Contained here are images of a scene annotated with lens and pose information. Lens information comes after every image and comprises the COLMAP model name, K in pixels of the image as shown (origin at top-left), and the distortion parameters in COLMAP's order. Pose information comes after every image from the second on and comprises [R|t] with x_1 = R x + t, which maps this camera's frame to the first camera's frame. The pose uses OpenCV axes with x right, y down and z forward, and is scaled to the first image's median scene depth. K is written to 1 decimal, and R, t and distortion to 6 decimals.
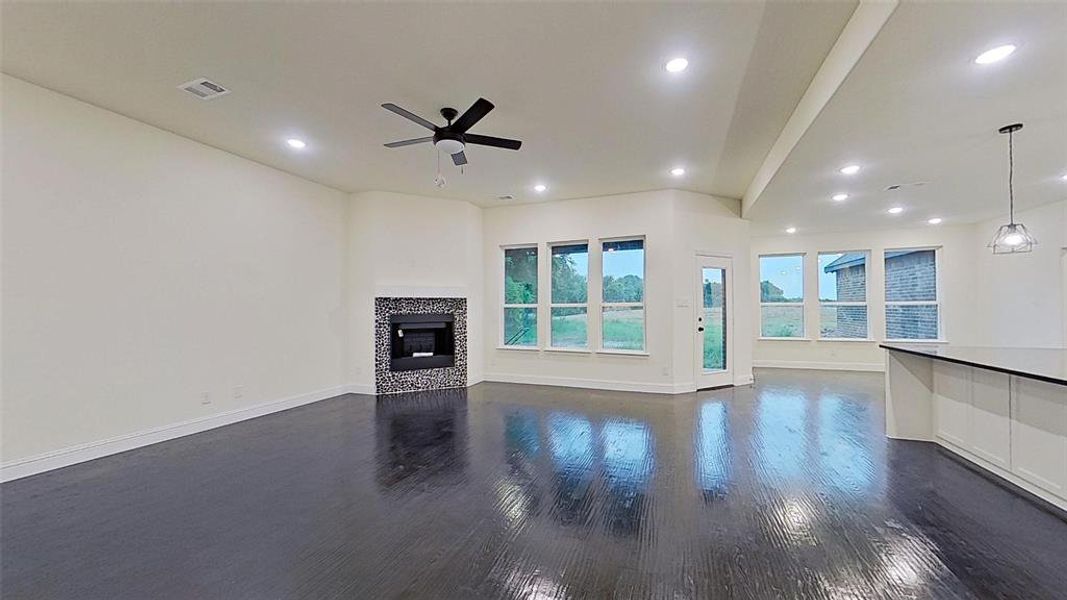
lens RADIAL K [[391.0, 0, 534.2], [0, 391.0, 303.6], [0, 0, 1]] dist [0.000341, 0.000031]
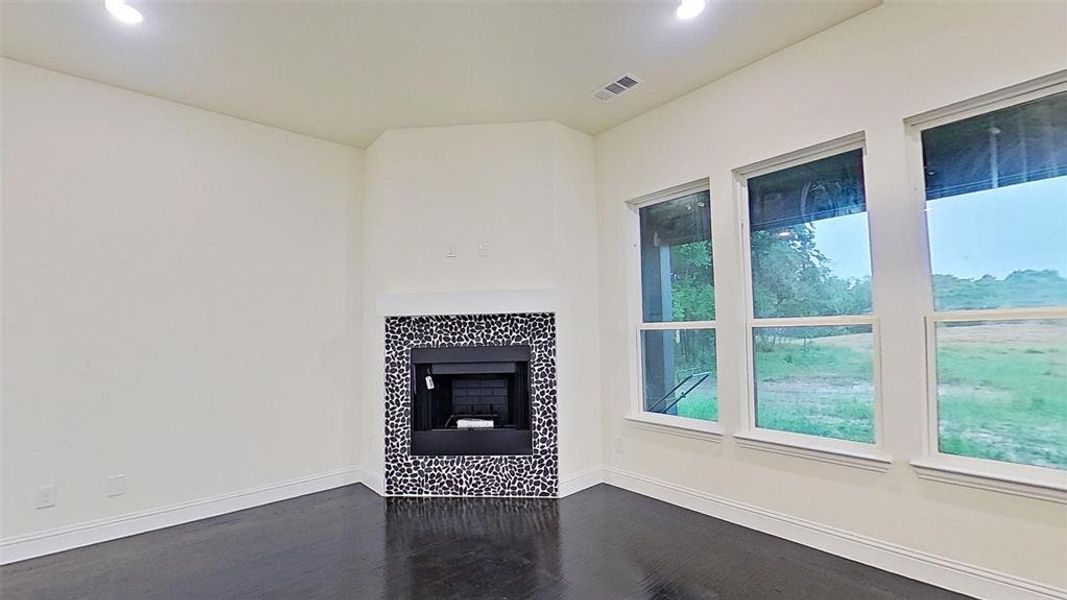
lens RADIAL K [[425.9, 0, 531.9], [0, 425.9, 307.8], [0, 0, 1]] dist [-0.000627, 0.000016]
pose [[0.865526, -0.043448, -0.498976, 0.070953], [0.022042, 0.998569, -0.048715, 0.005020], [0.500378, 0.031166, 0.865246, 0.540211]]
